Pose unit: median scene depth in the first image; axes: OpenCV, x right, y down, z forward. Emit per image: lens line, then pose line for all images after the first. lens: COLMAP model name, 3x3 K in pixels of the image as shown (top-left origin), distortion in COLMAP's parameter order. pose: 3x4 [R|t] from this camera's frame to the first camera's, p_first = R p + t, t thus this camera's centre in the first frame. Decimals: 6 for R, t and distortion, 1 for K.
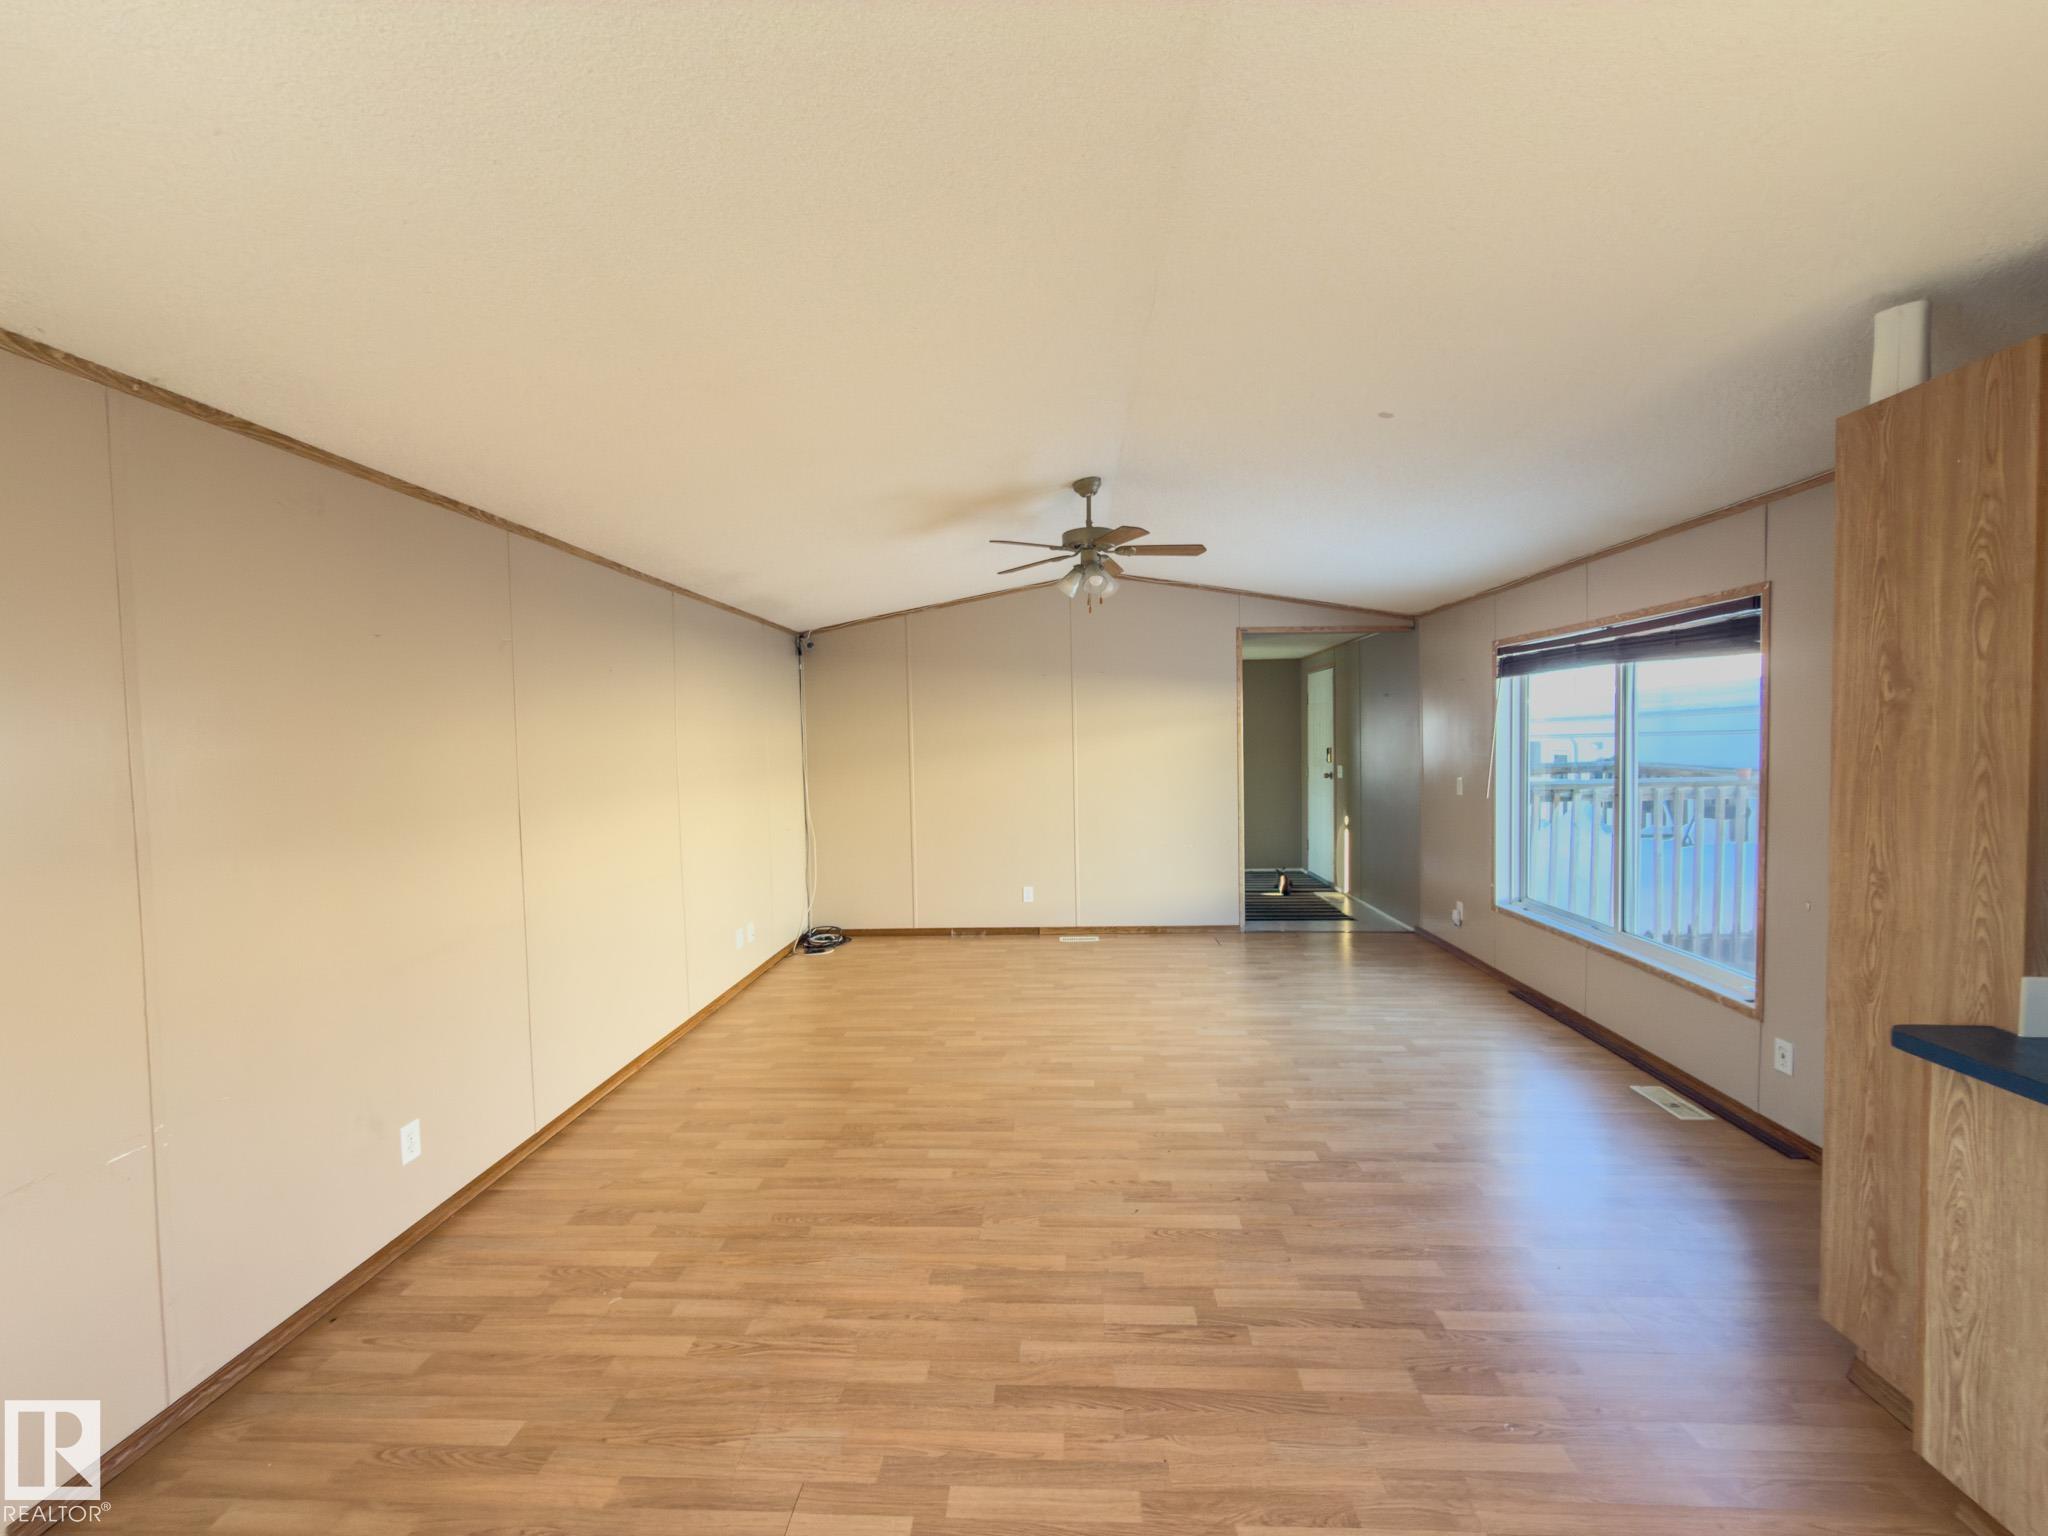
lens RADIAL K [[812.3, 0, 1024.0], [0, 812.3, 768.0], [0, 0, 1]] dist [-0.000670, -0.000128]
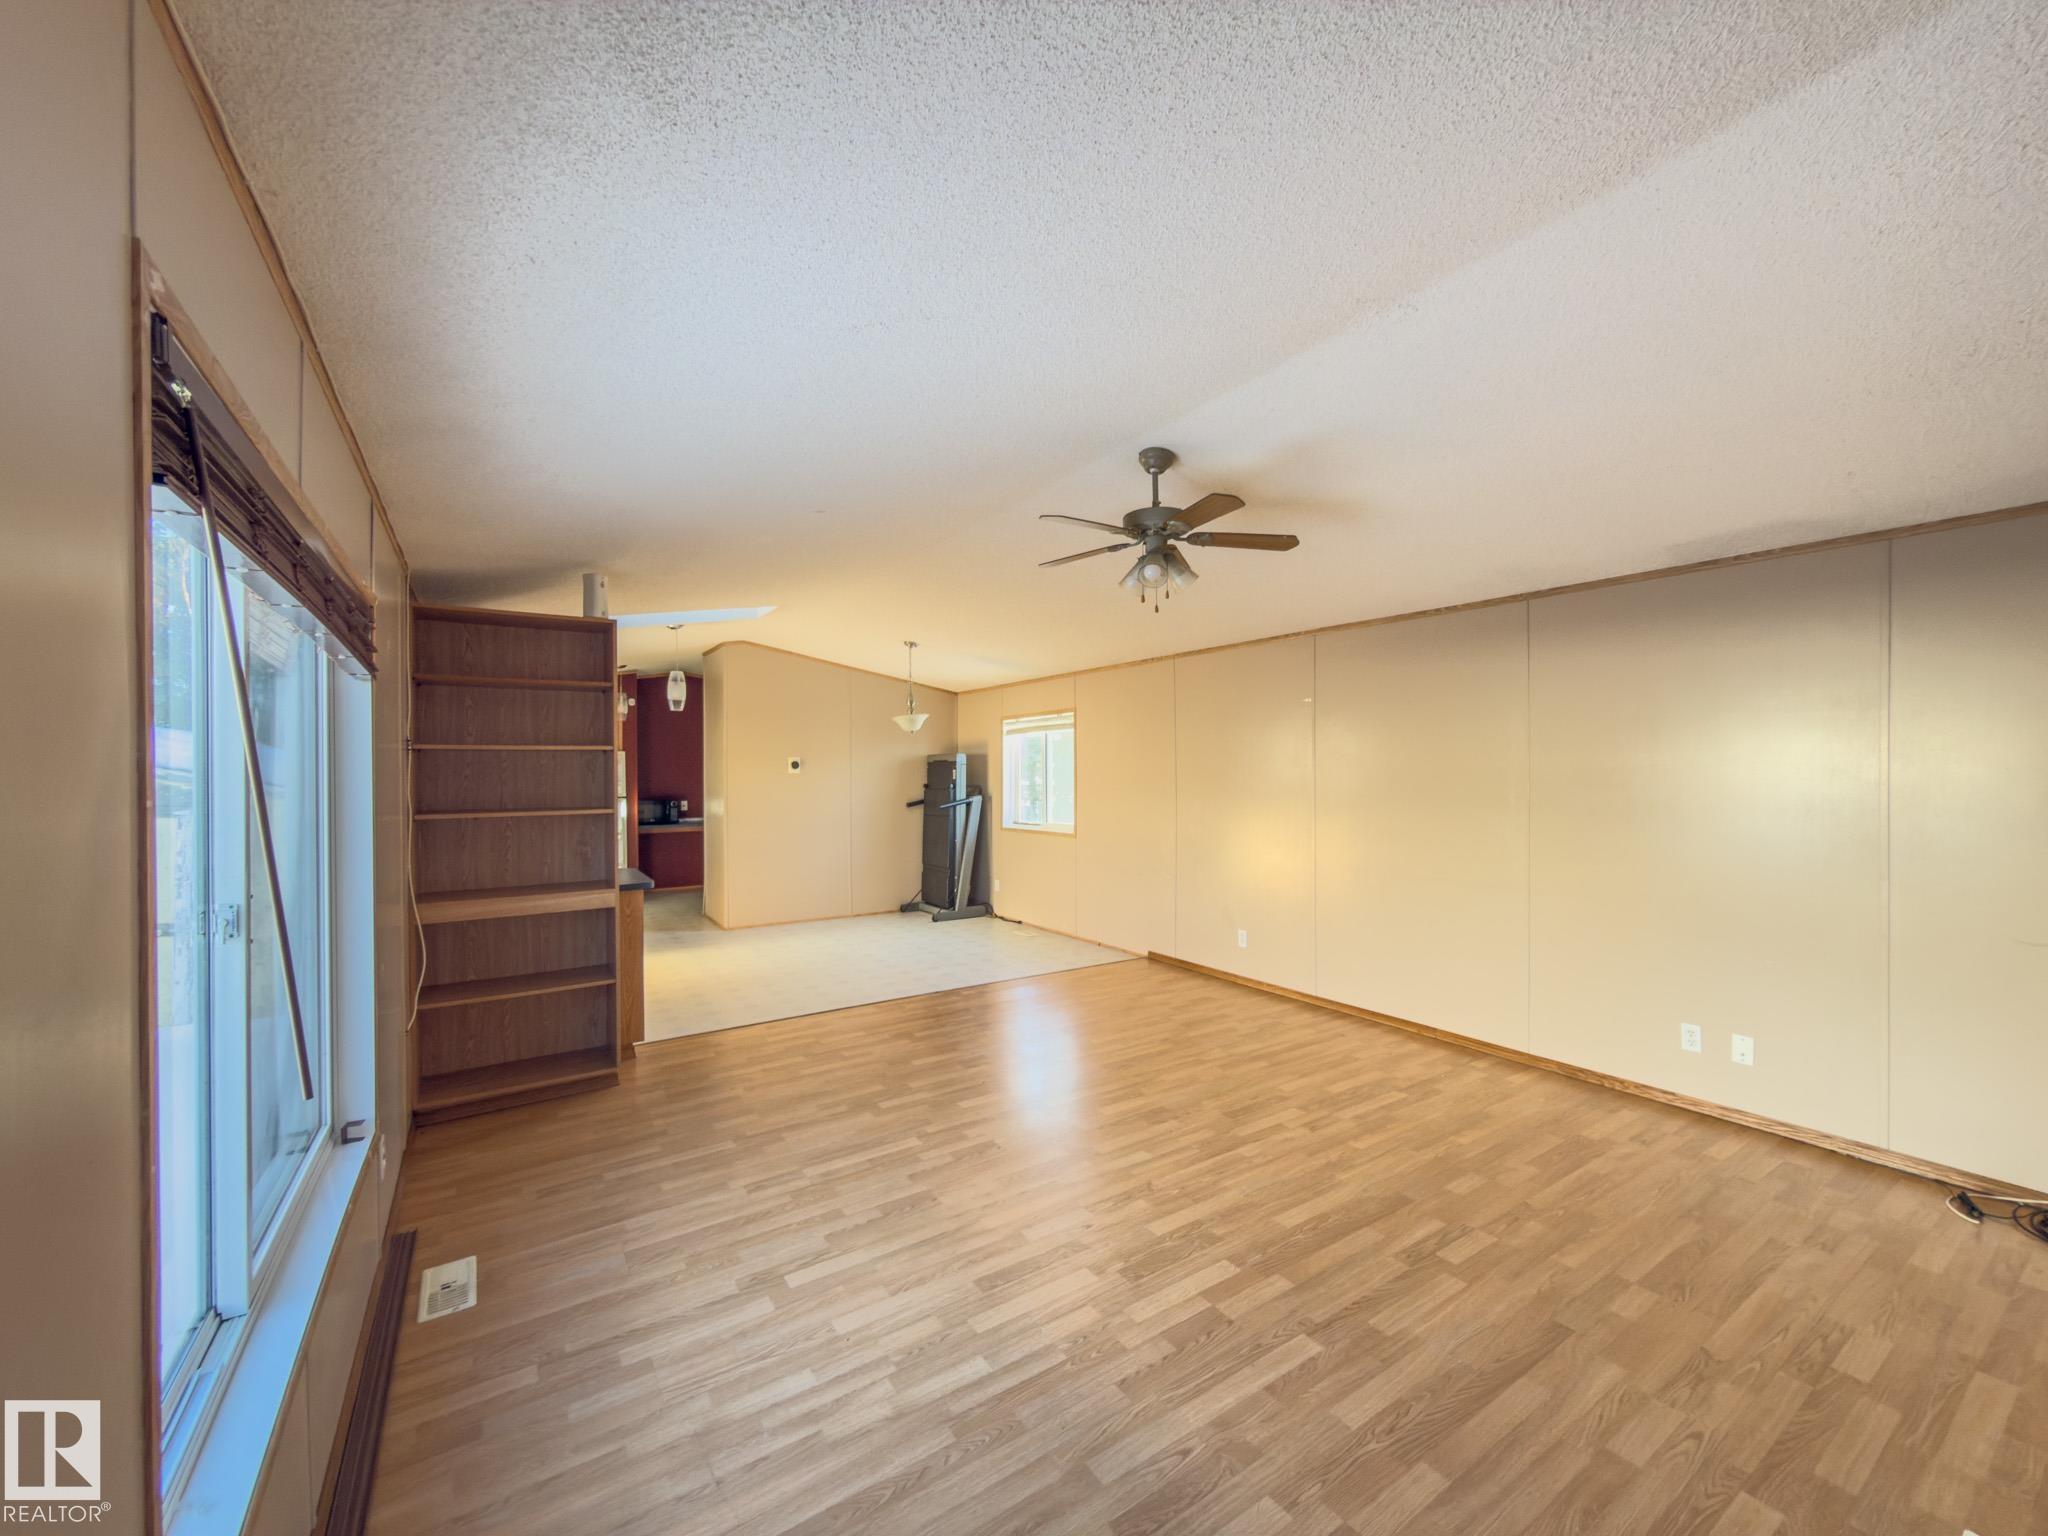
lens RADIAL K [[812.3, 0, 1024.0], [0, 812.3, 768.0], [0, 0, 1]] dist [-0.000670, -0.000128]
pose [[-0.805084, 0.026290, -0.592577, 0.949247], [0.000581, 0.999052, 0.043534, -0.096374], [0.593160, 0.034704, -0.804336, 2.215173]]
